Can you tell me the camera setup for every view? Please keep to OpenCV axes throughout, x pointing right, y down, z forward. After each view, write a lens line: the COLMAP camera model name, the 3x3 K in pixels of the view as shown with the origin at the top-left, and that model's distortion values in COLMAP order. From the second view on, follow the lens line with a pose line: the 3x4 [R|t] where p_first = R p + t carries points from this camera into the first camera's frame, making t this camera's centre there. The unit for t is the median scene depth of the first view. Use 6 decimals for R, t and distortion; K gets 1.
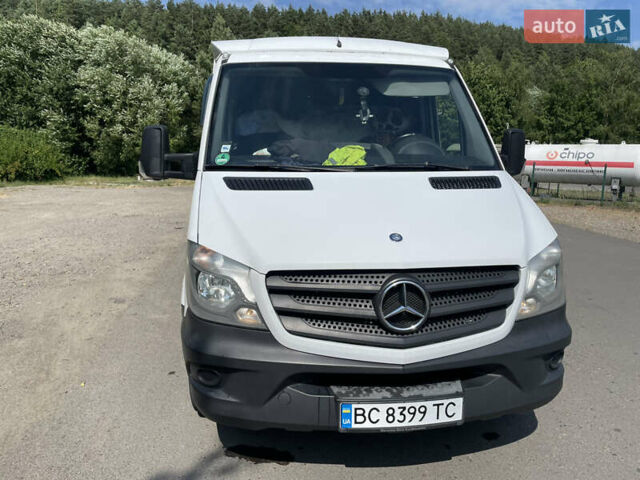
lens RADIAL K [[505.2, 0, 320.0], [0, 505.2, 240.0], [0, 0, 1]] dist [0.011355, -0.004859]
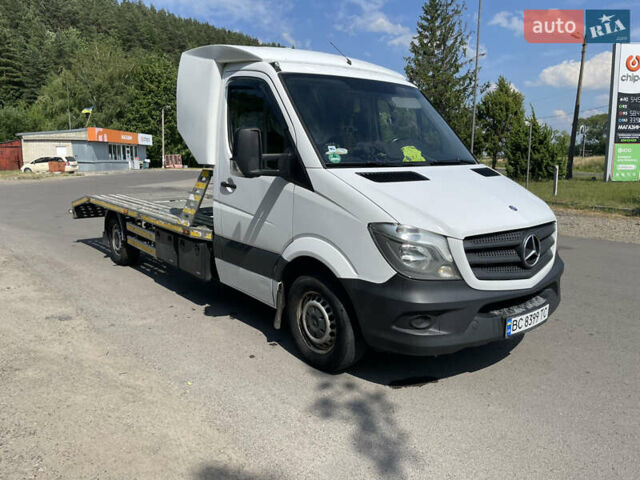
lens RADIAL K [[505.2, 0, 320.0], [0, 505.2, 240.0], [0, 0, 1]] dist [0.011355, -0.004859]
pose [[0.835980, -0.095602, 0.540369, -1.172939], [0.087846, 0.995323, 0.040190, -0.022849], [-0.541684, 0.013871, 0.840468, 0.024705]]
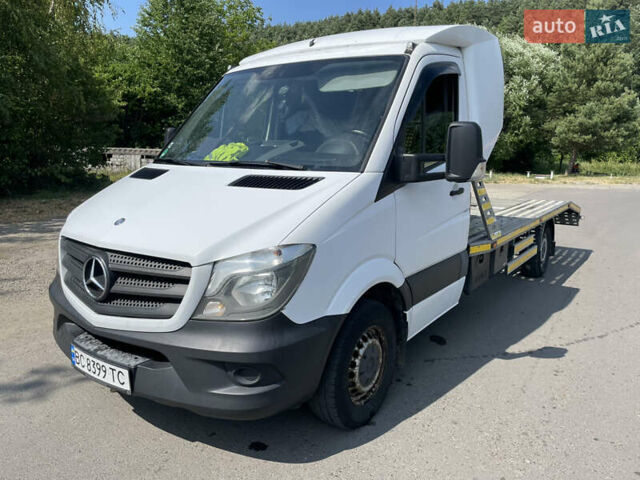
lens RADIAL K [[505.2, 0, 320.0], [0, 505.2, 240.0], [0, 0, 1]] dist [0.011355, -0.004859]
pose [[0.727691, 0.129273, -0.673613, 1.277650], [-0.124421, 0.990664, 0.055708, -0.085687], [0.674526, 0.043273, 0.736982, 0.445264]]
